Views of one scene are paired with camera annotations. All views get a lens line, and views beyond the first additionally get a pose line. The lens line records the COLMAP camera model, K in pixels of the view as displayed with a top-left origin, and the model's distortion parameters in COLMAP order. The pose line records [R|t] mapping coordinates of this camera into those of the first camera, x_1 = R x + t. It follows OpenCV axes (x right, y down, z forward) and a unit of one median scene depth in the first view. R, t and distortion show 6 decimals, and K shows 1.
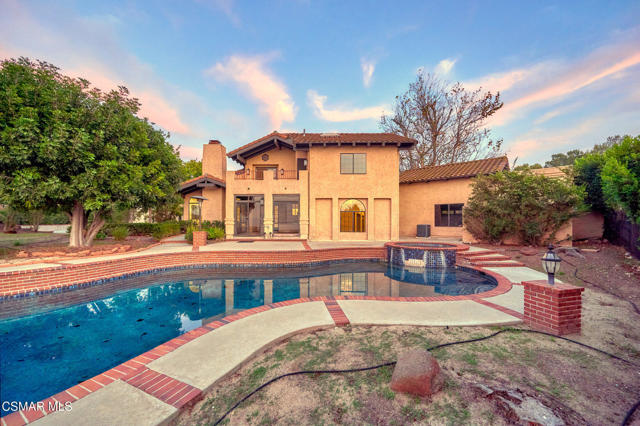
lens RADIAL K [[251.1, 0, 323.6], [0, 251.1, 210.9], [0, 0, 1]] dist [0.000504, -0.001577]
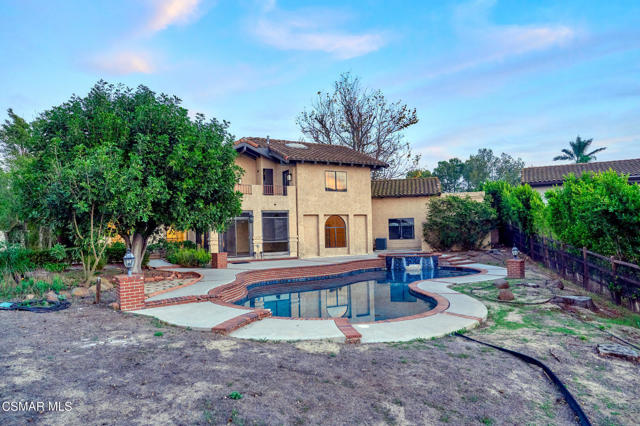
lens RADIAL K [[418.7, 0, 324.3], [0, 418.7, 216.1], [0, 0, 1]] dist [0.006026, -0.006149]
pose [[0.863987, -0.005502, 0.503485, -0.788398], [0.007552, 0.999969, -0.002031, -0.041411], [-0.503458, 0.005557, 0.864002, -0.459803]]
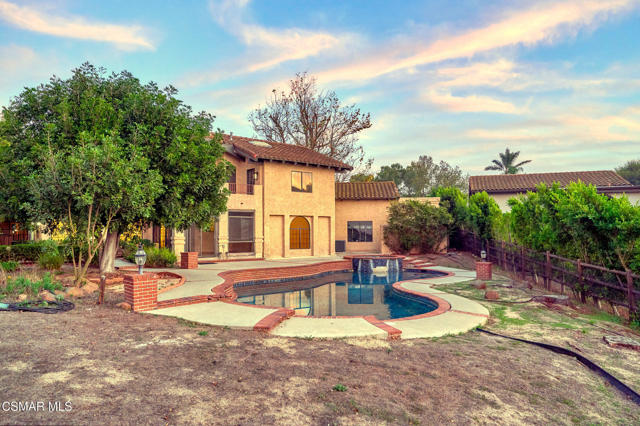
lens RADIAL K [[427.9, 0, 320.4], [0, 427.9, 218.1], [0, 0, 1]] dist [0.004801, -0.002847]
pose [[0.775238, 0.015529, 0.631479, -0.916825], [-0.017457, 0.999843, -0.003156, -0.036789], [-0.631428, -0.008576, 0.775387, -0.394264]]
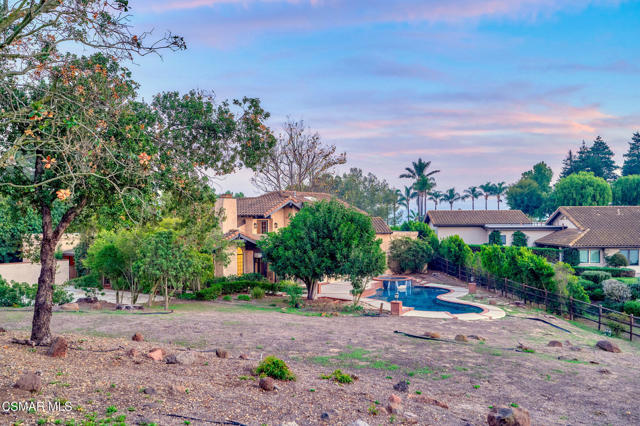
lens RADIAL K [[554.9, 0, 320.9], [0, 554.9, 213.9], [0, 0, 1]] dist [-0.004842, 0.000894]
pose [[0.545614, 0.002196, 0.838034, -2.669157], [-0.026509, 0.999541, 0.014640, -0.311646], [-0.837617, -0.030203, 0.545422, -0.648684]]
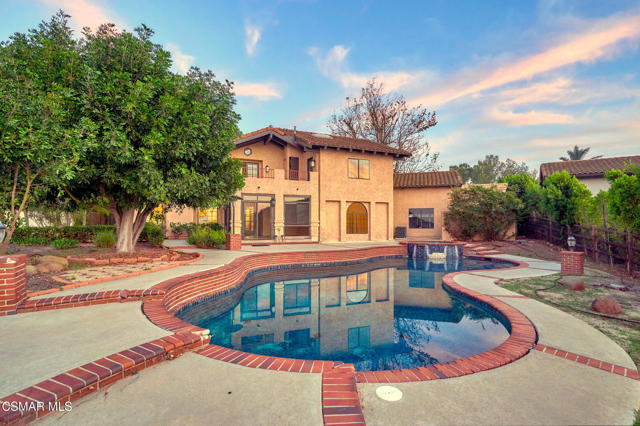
lens RADIAL K [[313.2, 0, 322.7], [0, 313.2, 218.5], [0, 0, 1]] dist [0.001241, -0.000956]
pose [[0.909351, 0.007458, 0.415963, -0.563183], [-0.015117, 0.999771, 0.015124, 0.002551], [-0.415755, -0.020041, 0.909256, -0.135084]]
